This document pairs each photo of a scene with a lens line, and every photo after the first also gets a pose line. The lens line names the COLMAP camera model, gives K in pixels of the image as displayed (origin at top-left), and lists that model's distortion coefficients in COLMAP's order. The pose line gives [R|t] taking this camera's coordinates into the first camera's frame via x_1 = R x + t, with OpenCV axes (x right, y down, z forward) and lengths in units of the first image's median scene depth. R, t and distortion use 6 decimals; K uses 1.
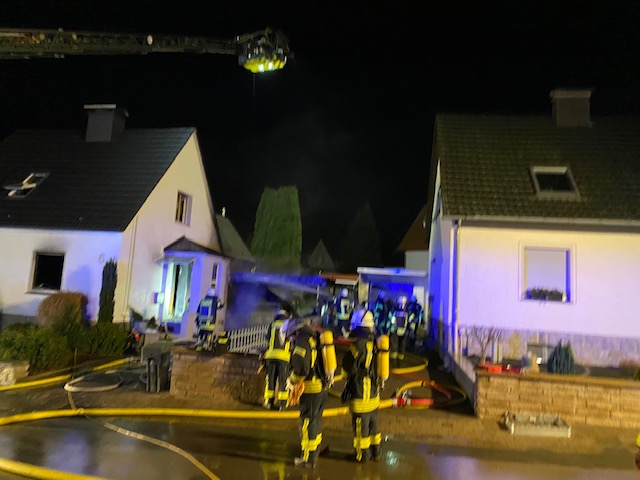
lens RADIAL K [[475.1, 0, 321.3], [0, 475.1, 237.6], [0, 0, 1]] dist [0.006206, -0.003785]
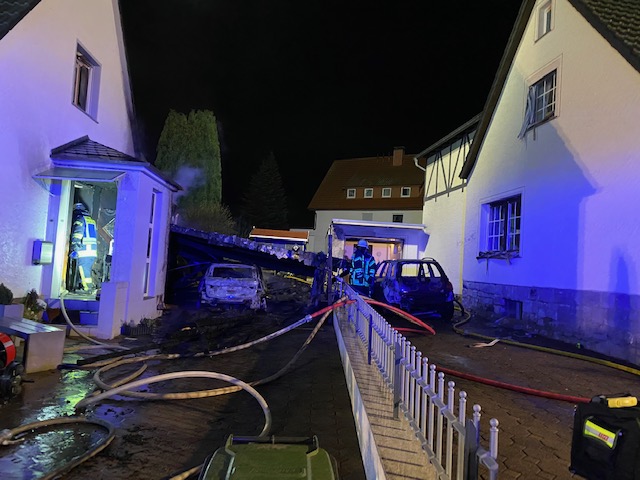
lens RADIAL K [[475.1, 0, 321.3], [0, 475.1, 237.6], [0, 0, 1]] dist [0.006206, -0.003785]
pose [[0.959002, 0.013066, 0.283099, -0.202781], [-0.032339, 0.997457, 0.063515, 0.071441], [-0.281549, -0.070066, 0.956985, 0.449612]]
